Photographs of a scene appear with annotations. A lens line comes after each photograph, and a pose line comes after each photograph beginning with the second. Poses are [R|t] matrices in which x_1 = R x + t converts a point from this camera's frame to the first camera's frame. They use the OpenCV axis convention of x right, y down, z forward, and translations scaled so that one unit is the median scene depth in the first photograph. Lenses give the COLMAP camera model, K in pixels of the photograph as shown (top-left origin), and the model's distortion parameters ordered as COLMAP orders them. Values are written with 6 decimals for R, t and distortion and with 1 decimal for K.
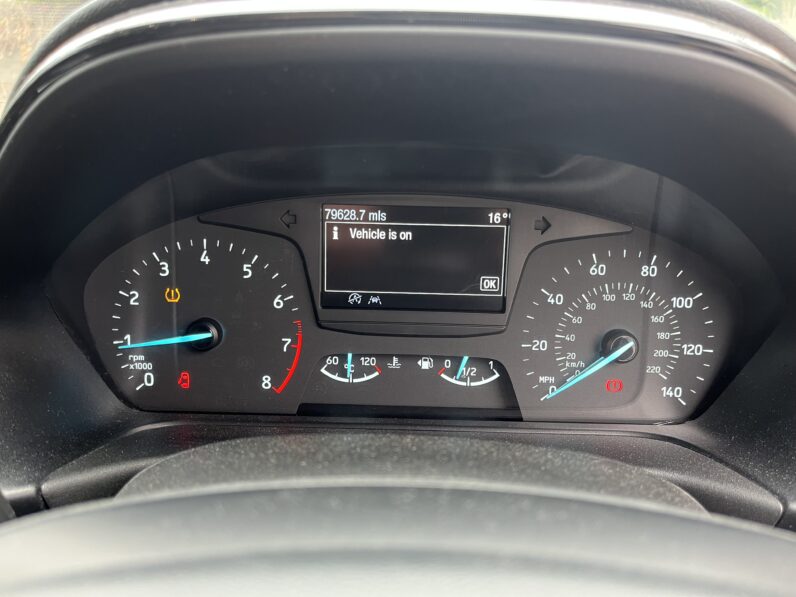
lens RADIAL K [[633.9, 0, 398.1], [0, 633.9, 301.2], [0, 0, 1]] dist [0.029147, -0.053278]
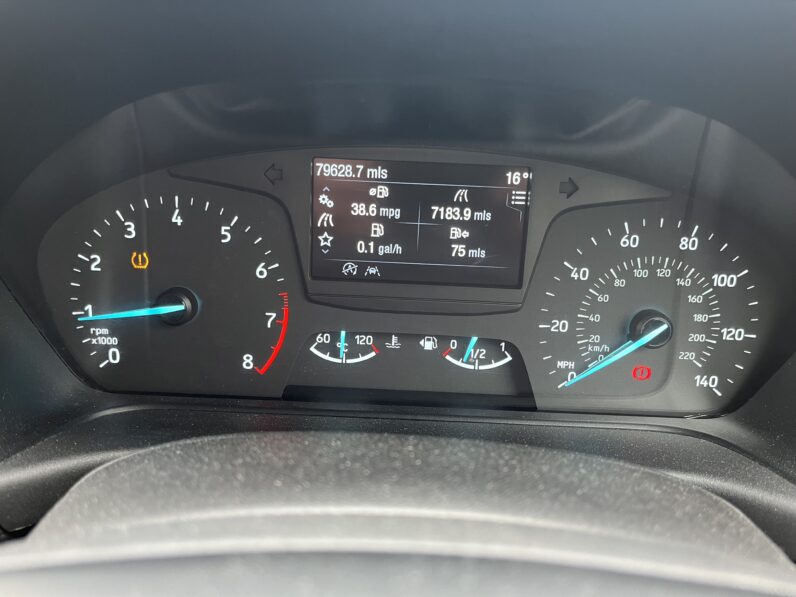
lens RADIAL K [[633.9, 0, 398.2], [0, 633.9, 306.0], [0, 0, 1]] dist [0.029147, -0.053278]
pose [[0.999798, 0.019540, 0.004770, -0.004547], [-0.019803, 0.997805, 0.063192, -0.009358], [-0.003525, -0.063274, 0.997990, 0.128362]]
